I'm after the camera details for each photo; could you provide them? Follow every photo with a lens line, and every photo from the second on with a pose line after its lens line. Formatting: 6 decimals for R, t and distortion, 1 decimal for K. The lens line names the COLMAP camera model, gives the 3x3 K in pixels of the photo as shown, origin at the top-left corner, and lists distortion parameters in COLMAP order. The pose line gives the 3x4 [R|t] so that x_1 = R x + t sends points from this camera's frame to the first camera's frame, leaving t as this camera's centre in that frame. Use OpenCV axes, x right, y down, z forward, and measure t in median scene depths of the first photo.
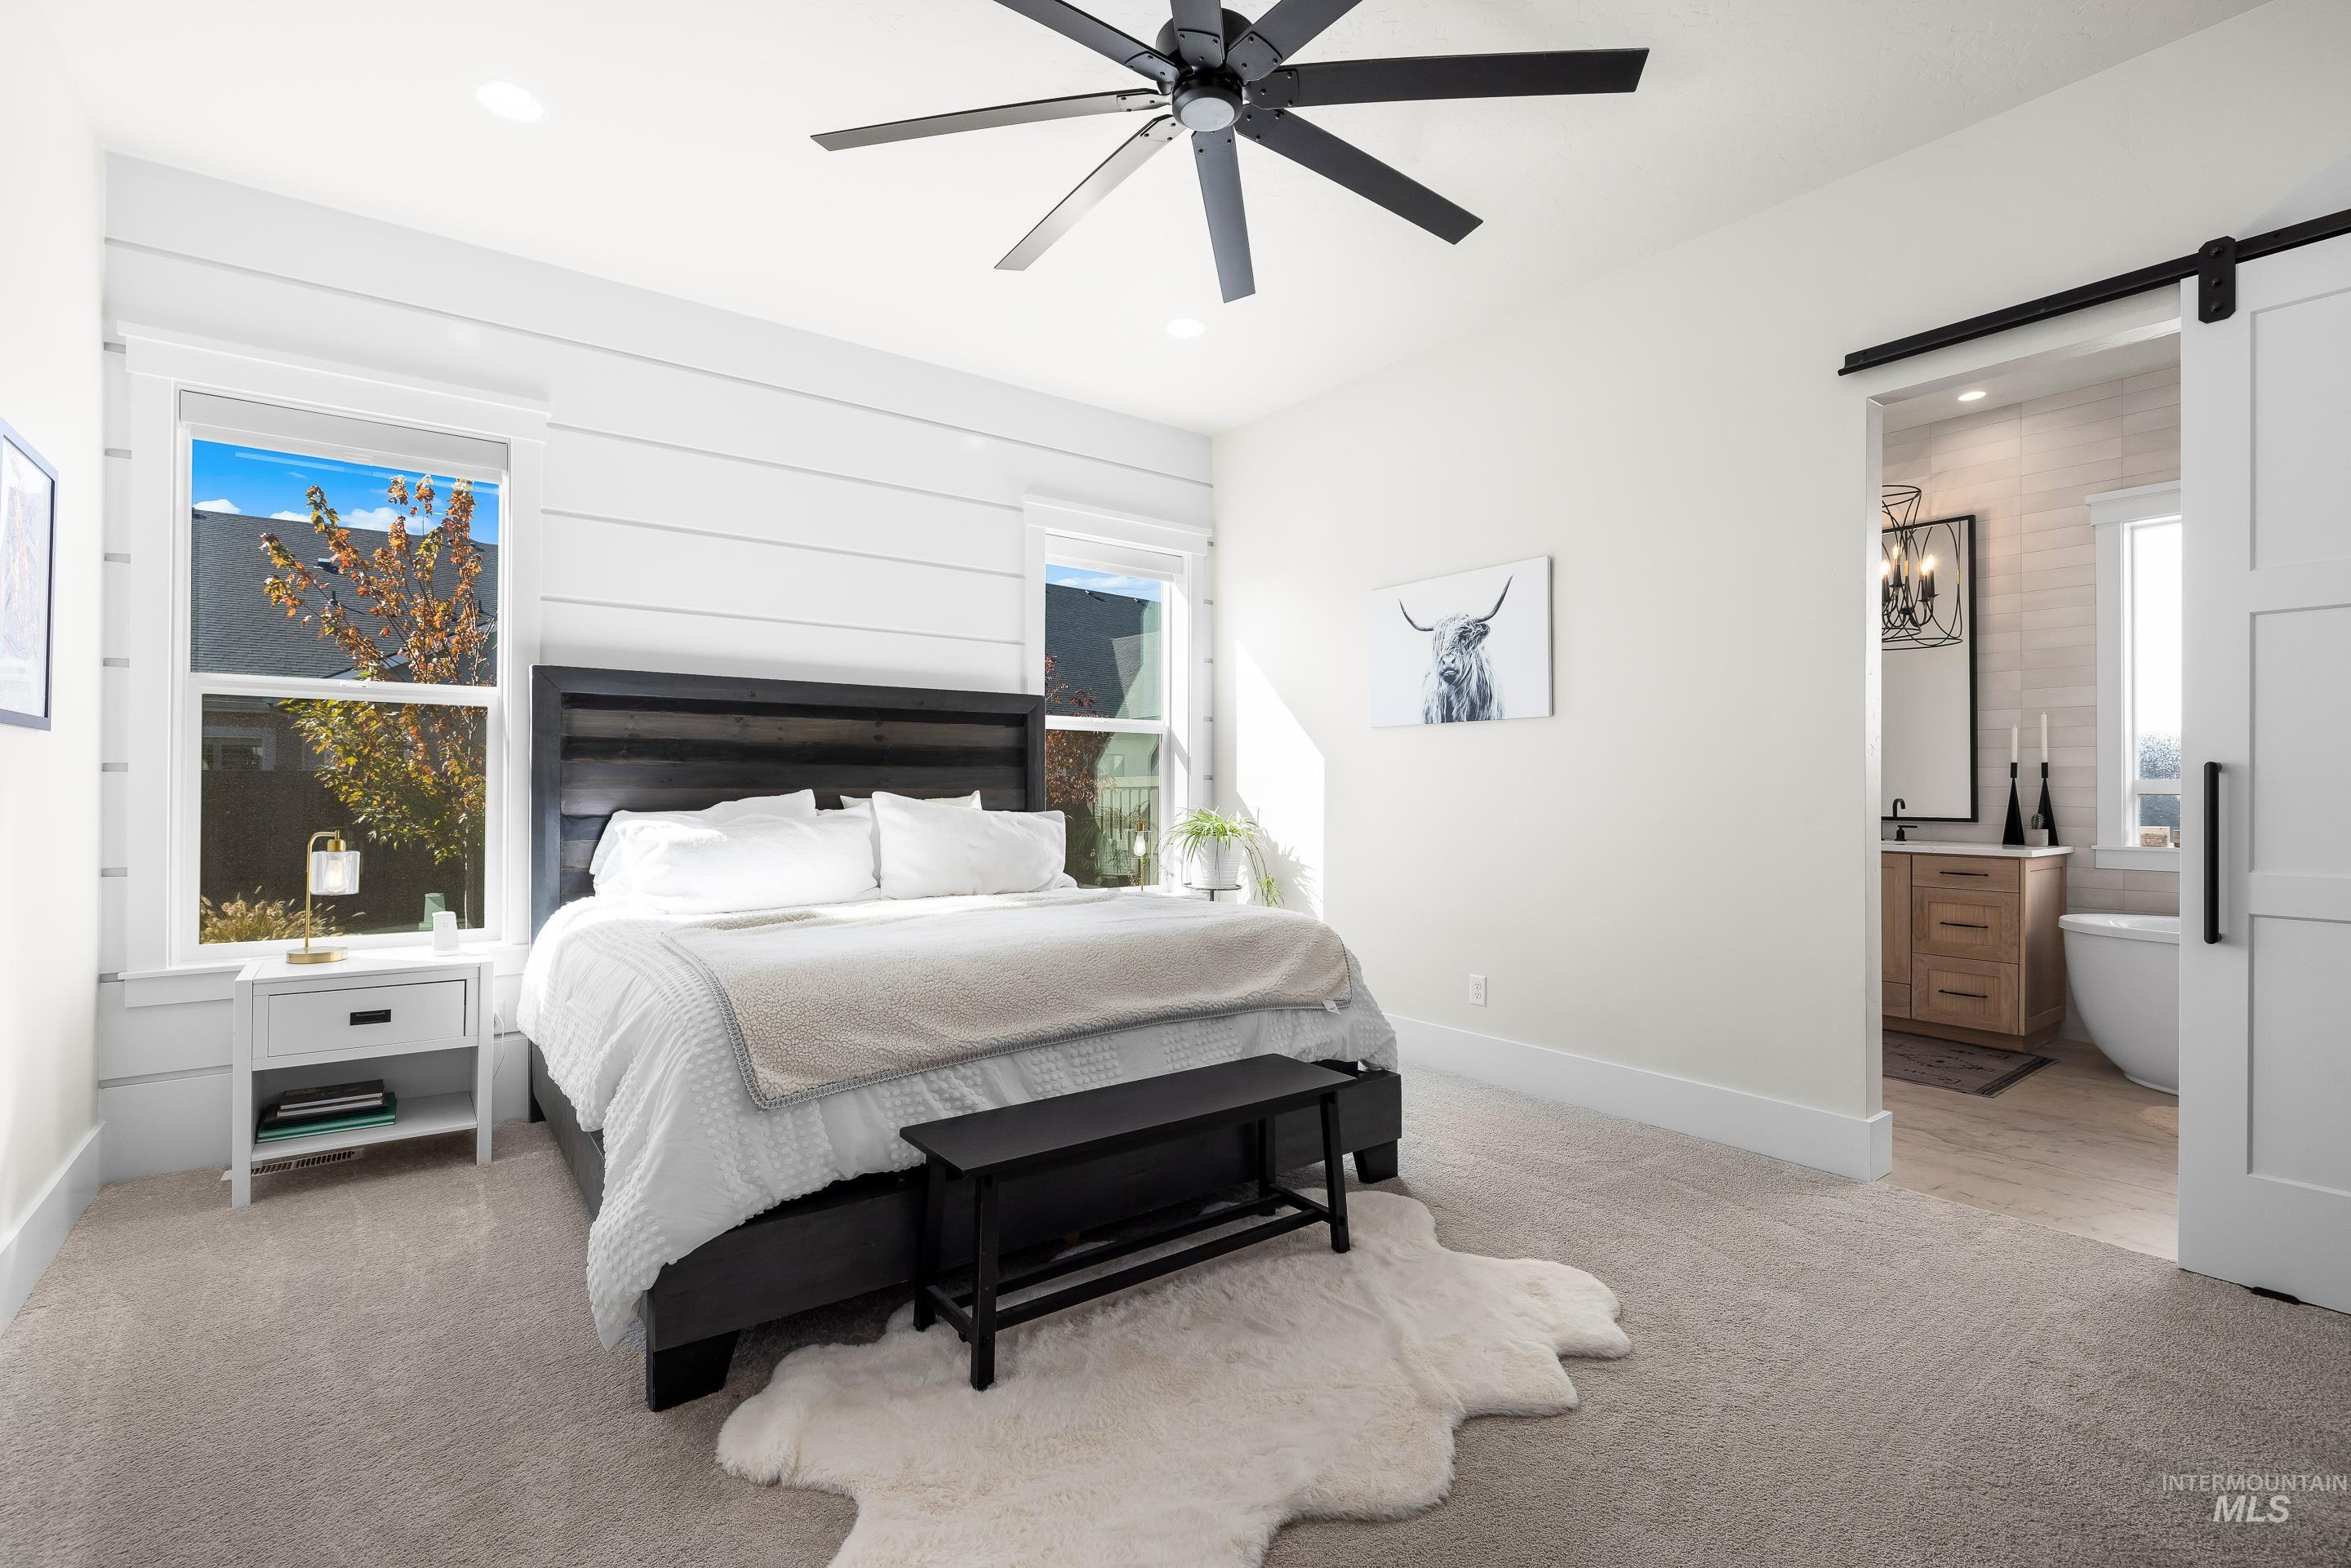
lens RADIAL K [[1087.9, 0, 1165.3], [0, 1087.9, 776.2], [0, 0, 1]] dist [-0.009035, 0.001191]
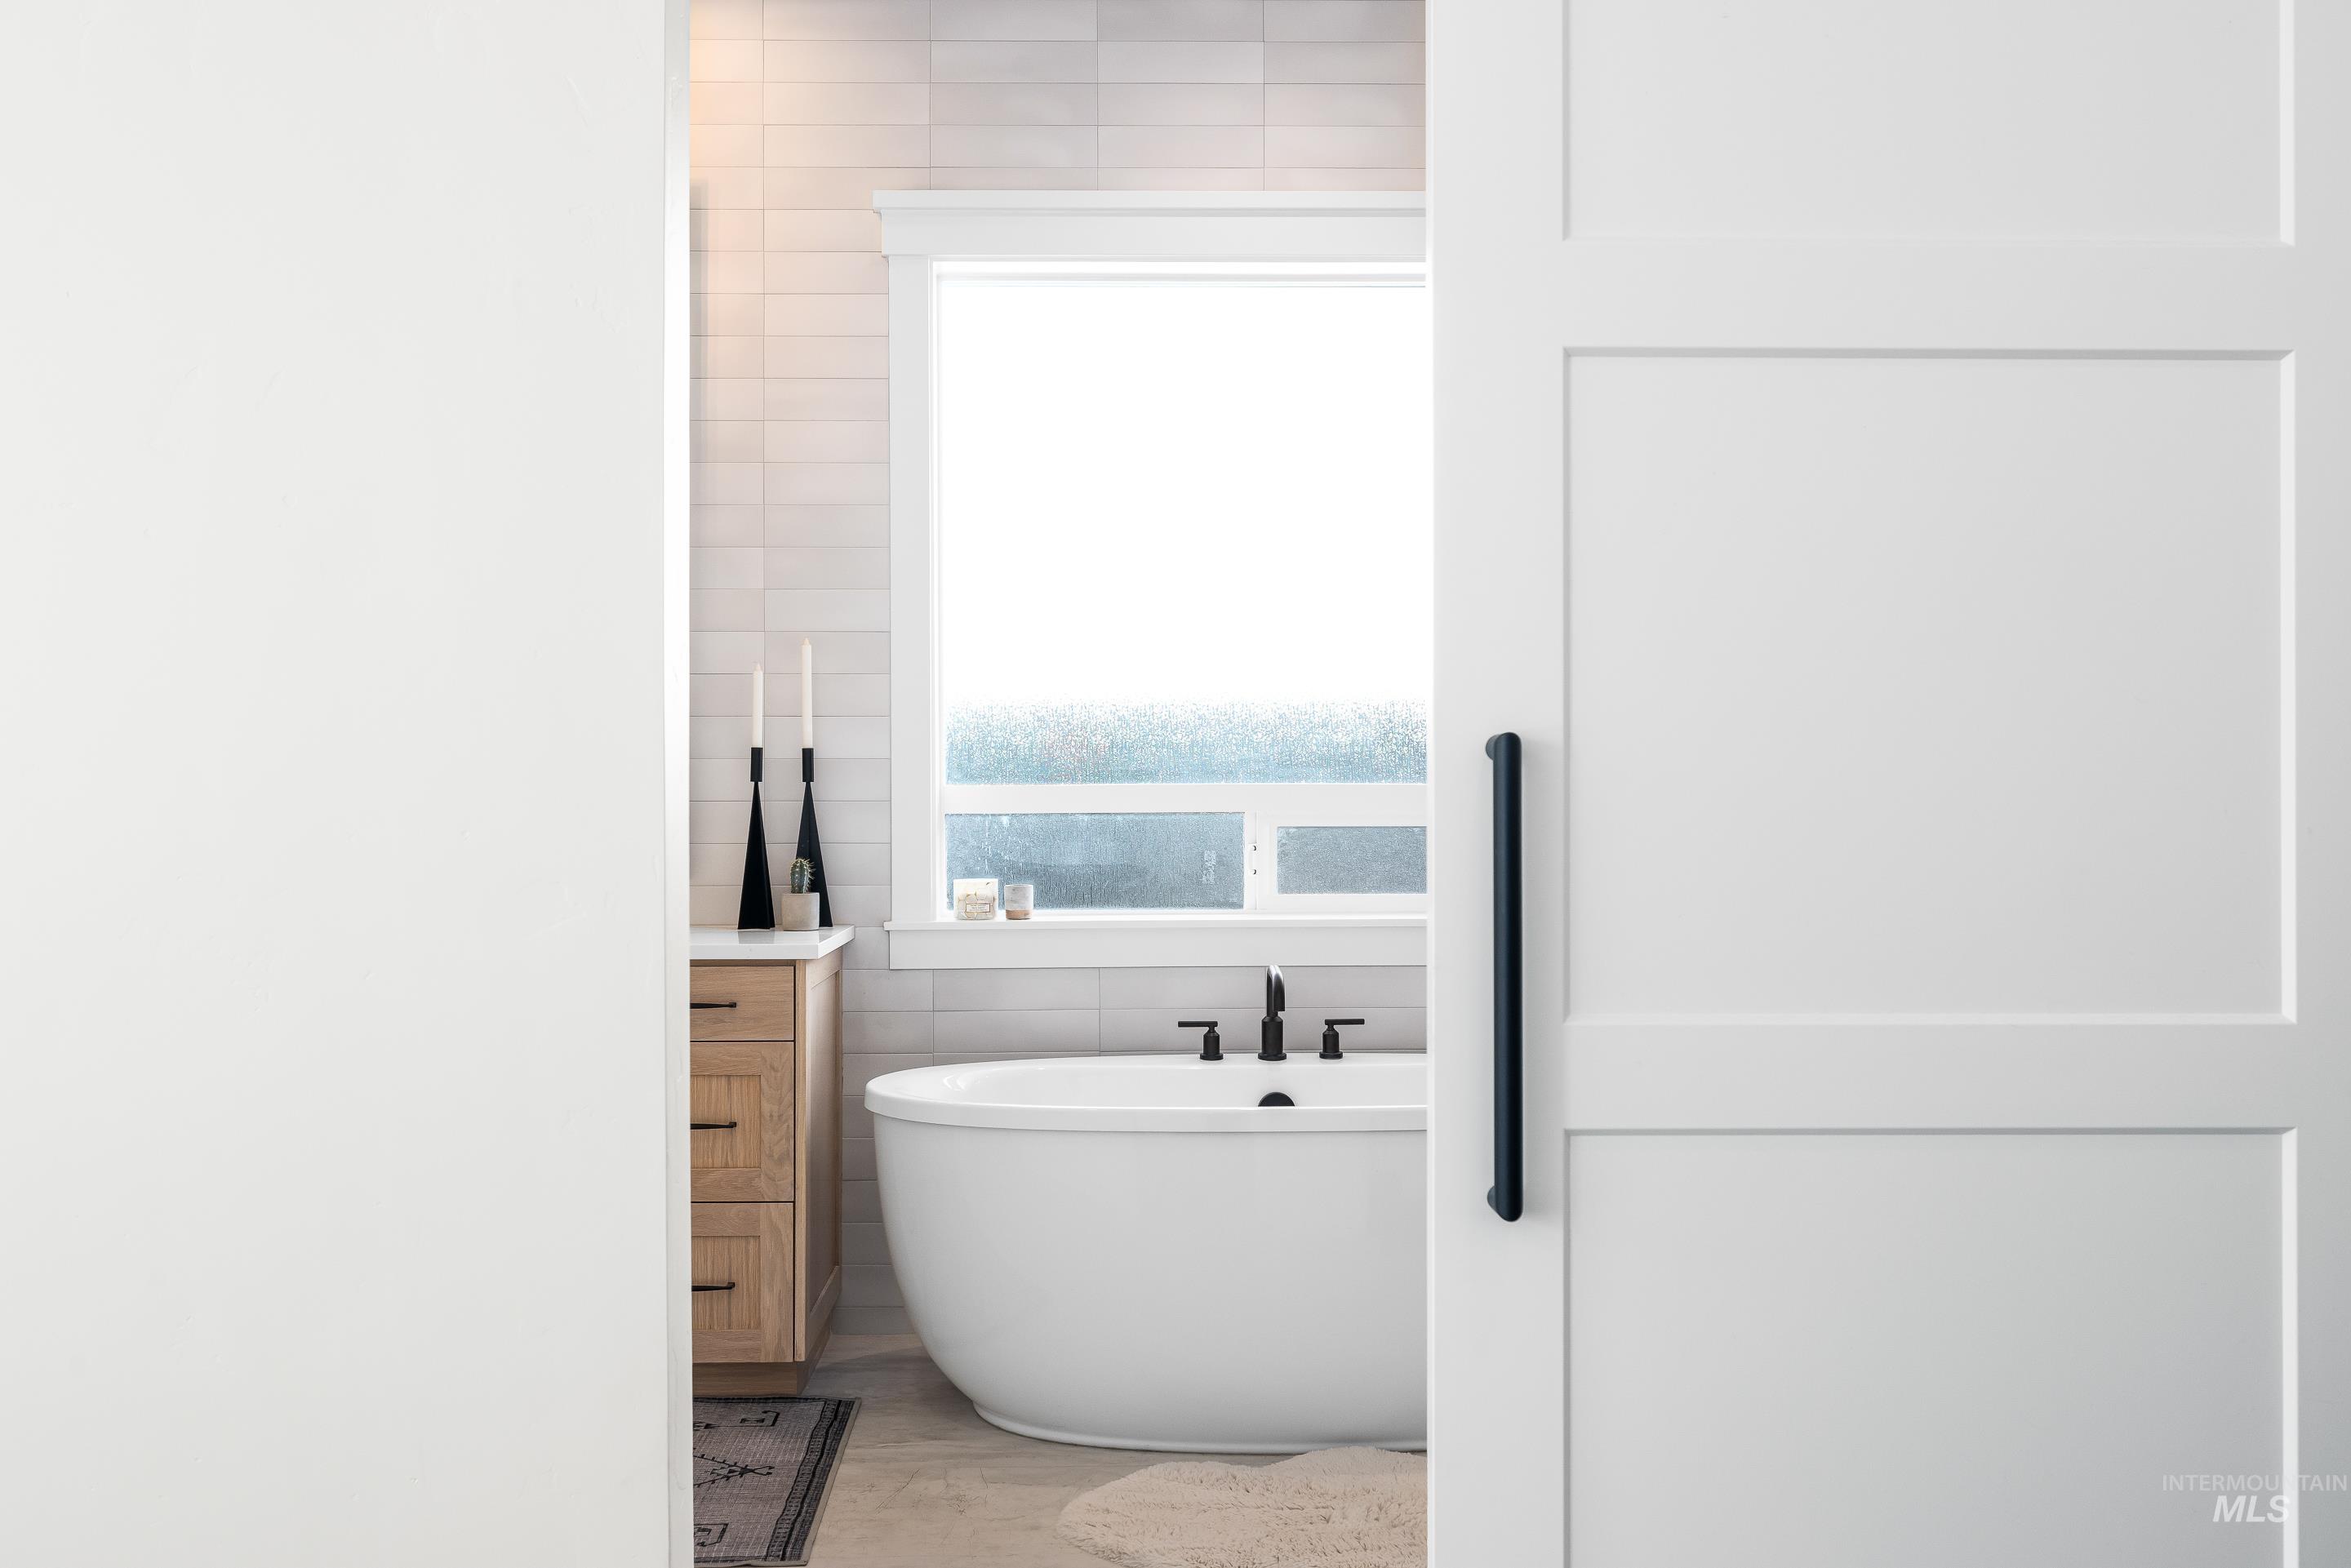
lens RADIAL K [[2193.0, 0, 1164.0], [0, 2193.0, 799.9], [0, 0, 1]] dist [-0.005877, 0.000000]
pose [[0.587979, -0.004615, 0.808863, 0.143356], [-0.001250, 0.999977, 0.006614, 0.002901], [-0.808875, -0.004900, 0.587960, 0.327984]]
